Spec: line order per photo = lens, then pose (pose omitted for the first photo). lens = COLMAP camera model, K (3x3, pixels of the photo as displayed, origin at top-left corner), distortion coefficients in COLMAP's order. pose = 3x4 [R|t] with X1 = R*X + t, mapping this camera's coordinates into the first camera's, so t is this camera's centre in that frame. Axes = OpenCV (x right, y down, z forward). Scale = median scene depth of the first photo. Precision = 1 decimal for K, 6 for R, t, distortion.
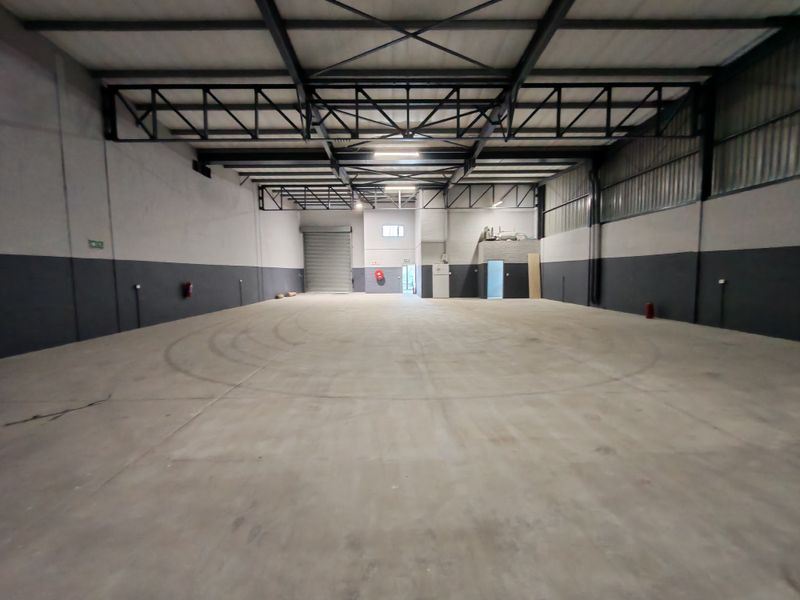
lens RADIAL K [[373.0, 0, 400.3], [0, 373.0, 303.9], [0, 0, 1]] dist [0.004244, 0.001111]
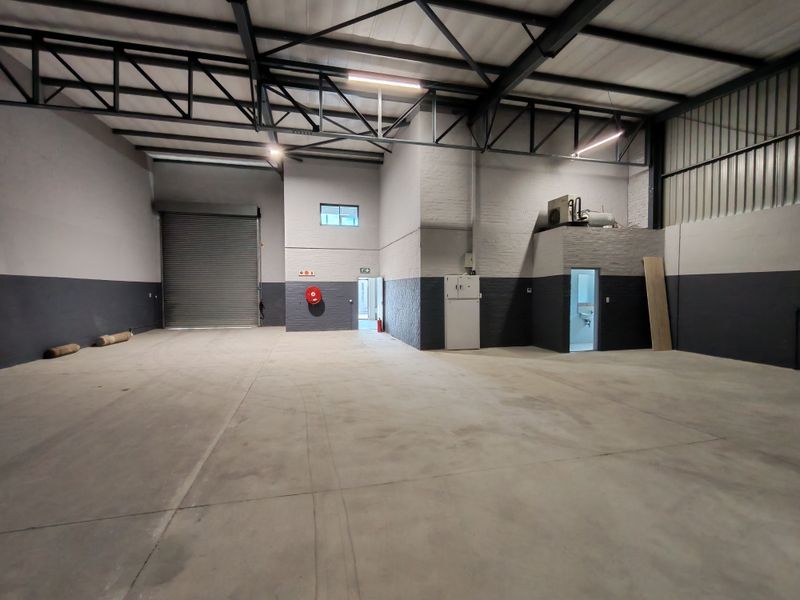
lens RADIAL K [[373.0, 0, 400.3], [0, 373.0, 303.4], [0, 0, 1]] dist [0.004244, 0.001111]
pose [[0.975681, 0.003790, 0.219162, -0.065379], [0.007582, 0.998668, -0.051027, -0.049791], [-0.219064, 0.051448, 0.974353, 0.571967]]
